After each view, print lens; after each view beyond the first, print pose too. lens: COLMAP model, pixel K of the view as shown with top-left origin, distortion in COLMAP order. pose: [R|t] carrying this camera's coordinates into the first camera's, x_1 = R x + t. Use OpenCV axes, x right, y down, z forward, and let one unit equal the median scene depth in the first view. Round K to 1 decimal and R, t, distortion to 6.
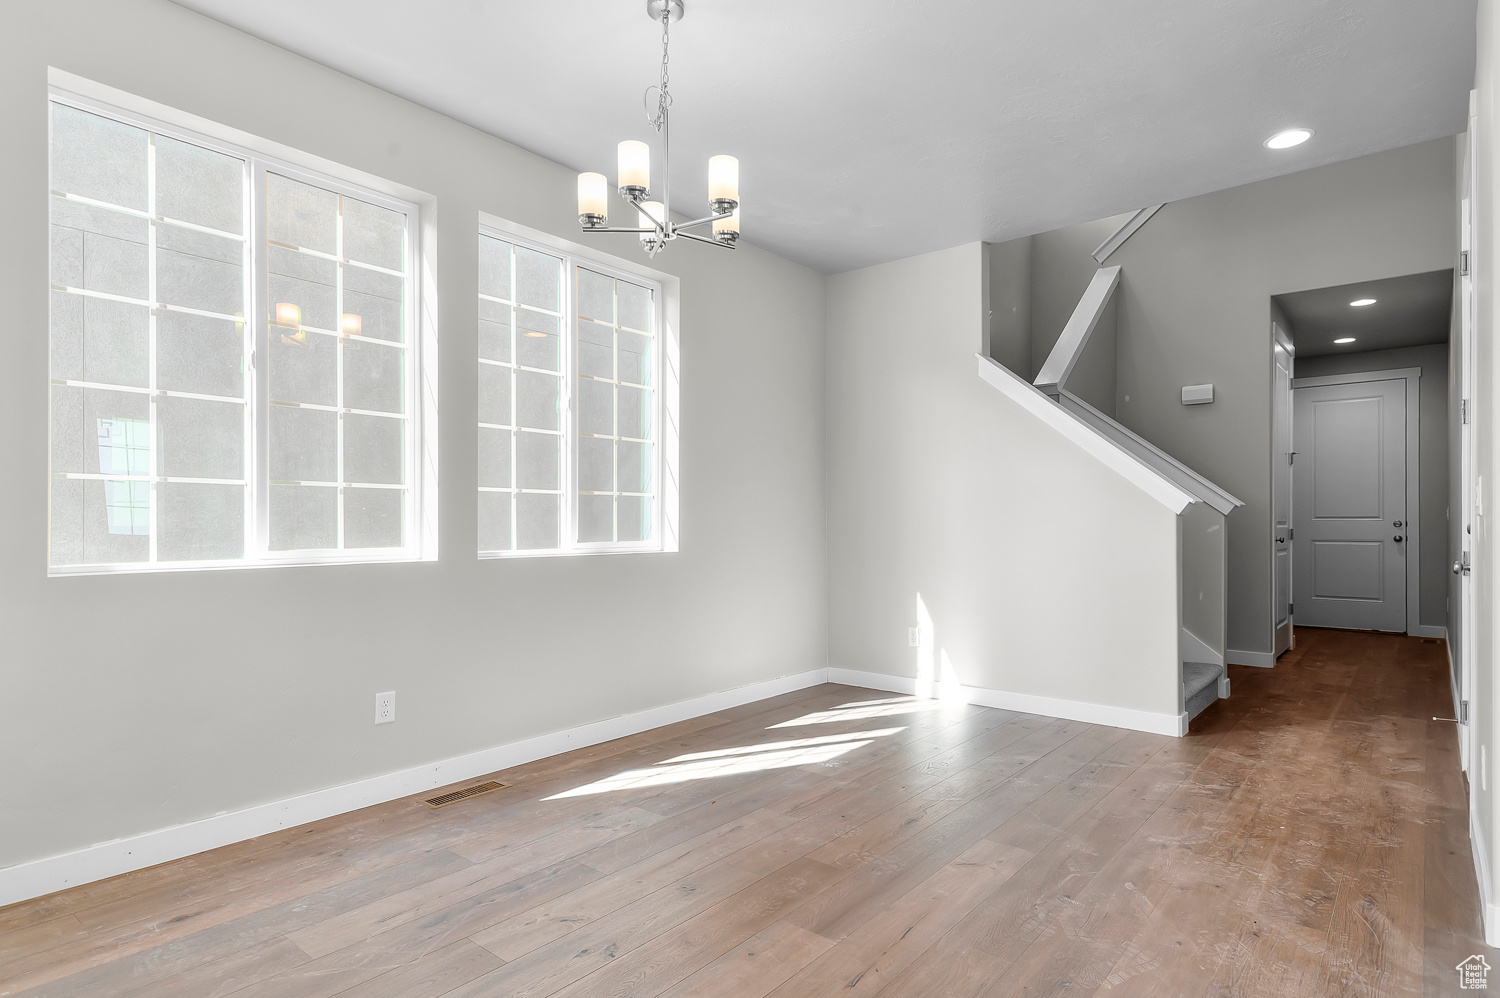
lens RADIAL K [[802.8, 0, 749.4], [0, 802.8, 512.2], [0, 0, 1]] dist [-0.002514, -0.000441]
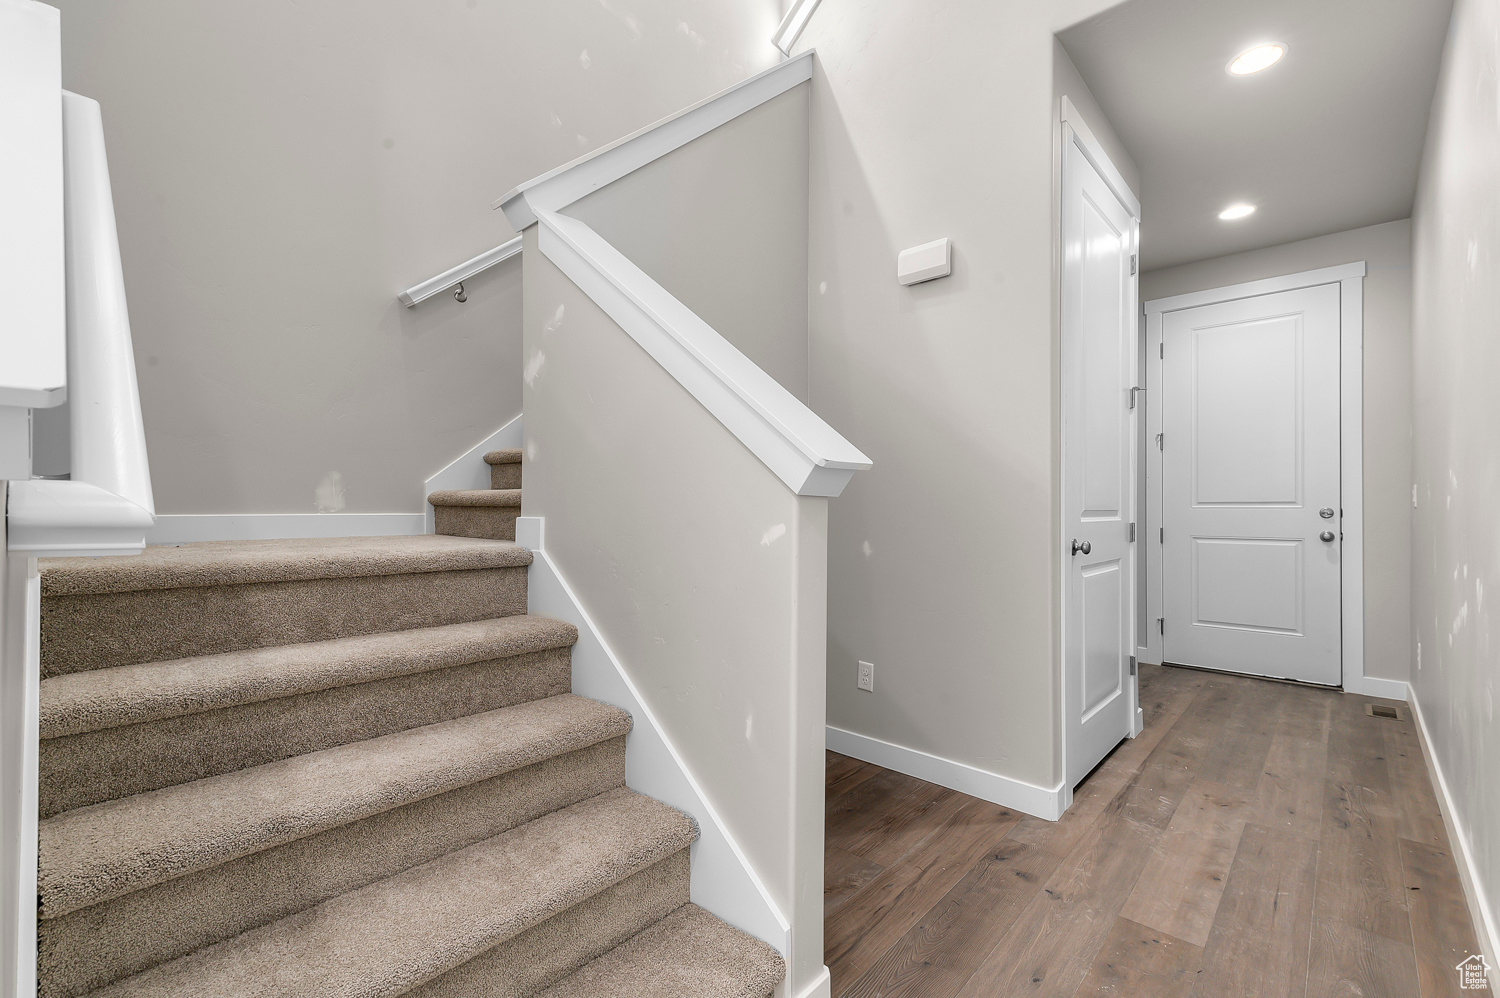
lens RADIAL K [[657.3, 0, 750.0], [0, 657.3, 499.0], [0, 0, 1]] dist [0.002288, 0.000145]
pose [[0.999397, -0.000712, -0.034704, 0.376893], [0.000658, 0.999999, -0.001579, 0.004037], [0.034705, 0.001555, 0.999396, 0.470564]]
